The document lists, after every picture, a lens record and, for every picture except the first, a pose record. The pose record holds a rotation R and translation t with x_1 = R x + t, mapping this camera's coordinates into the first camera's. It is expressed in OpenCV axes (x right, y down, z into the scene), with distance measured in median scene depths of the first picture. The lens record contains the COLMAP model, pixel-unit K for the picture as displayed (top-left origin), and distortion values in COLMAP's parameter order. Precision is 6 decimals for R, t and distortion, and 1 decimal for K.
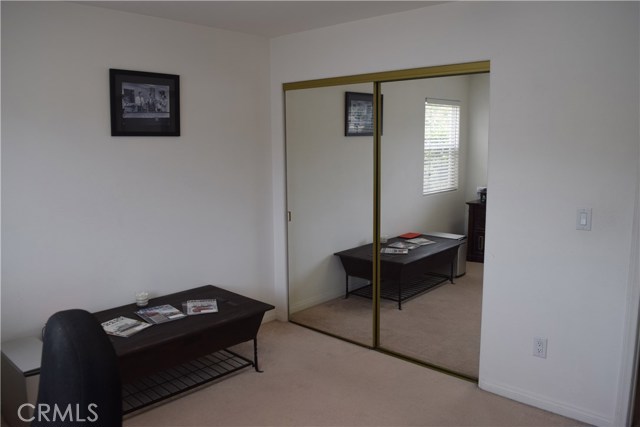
lens RADIAL K [[513.6, 0, 320.0], [0, 513.6, 213.5], [0, 0, 1]] dist [-0.088525, 0.003179]
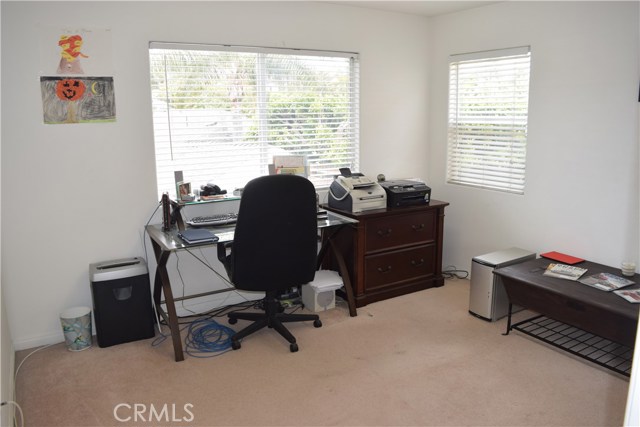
lens RADIAL K [[513.6, 0, 320.0], [0, 513.6, 213.5], [0, 0, 1]] dist [-0.088525, 0.003179]
pose [[-0.277994, 0.206892, -0.938038, 0.742018], [-0.117987, 0.961781, 0.247095, -0.106128], [0.953309, 0.179367, -0.242959, 0.699094]]
